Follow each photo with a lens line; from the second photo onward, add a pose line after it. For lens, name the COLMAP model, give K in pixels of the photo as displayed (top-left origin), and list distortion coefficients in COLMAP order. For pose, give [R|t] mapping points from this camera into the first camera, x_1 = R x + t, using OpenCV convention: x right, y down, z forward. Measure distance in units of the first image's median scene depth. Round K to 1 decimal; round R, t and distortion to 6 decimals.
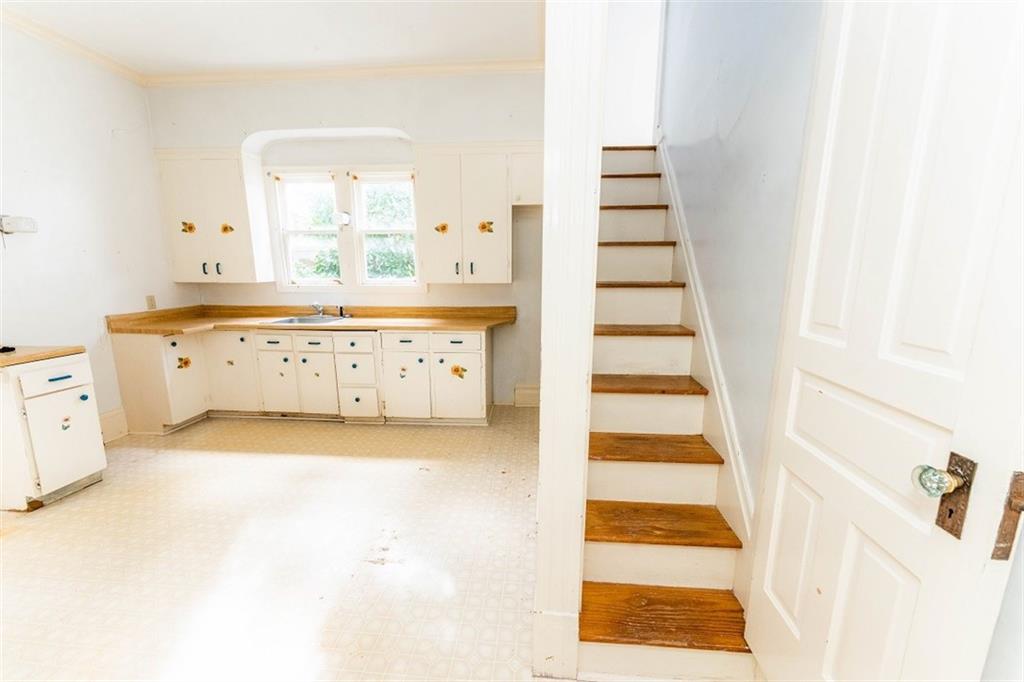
lens RADIAL K [[410.6, 0, 510.7], [0, 410.6, 345.1], [0, 0, 1]] dist [0.000435, 0.000154]
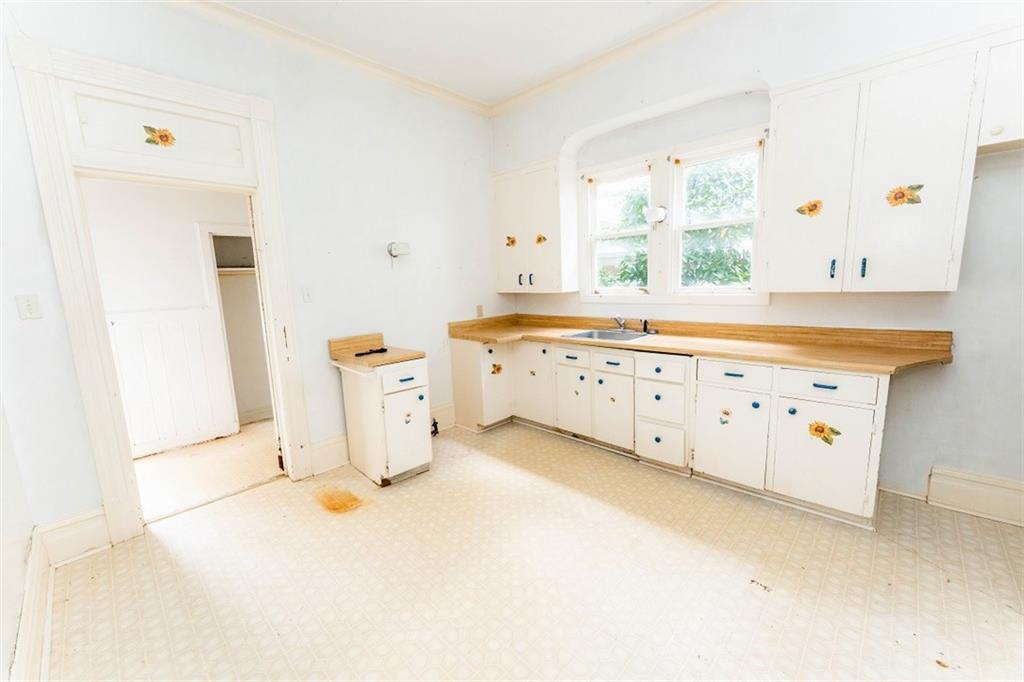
lens RADIAL K [[410.6, 0, 510.7], [0, 410.6, 345.1], [0, 0, 1]] dist [0.000435, 0.000154]
pose [[0.777020, 0.072557, -0.625281, -0.109047], [-0.079831, 0.996673, 0.016449, -0.038795], [0.624394, 0.037135, 0.780226, 0.192685]]
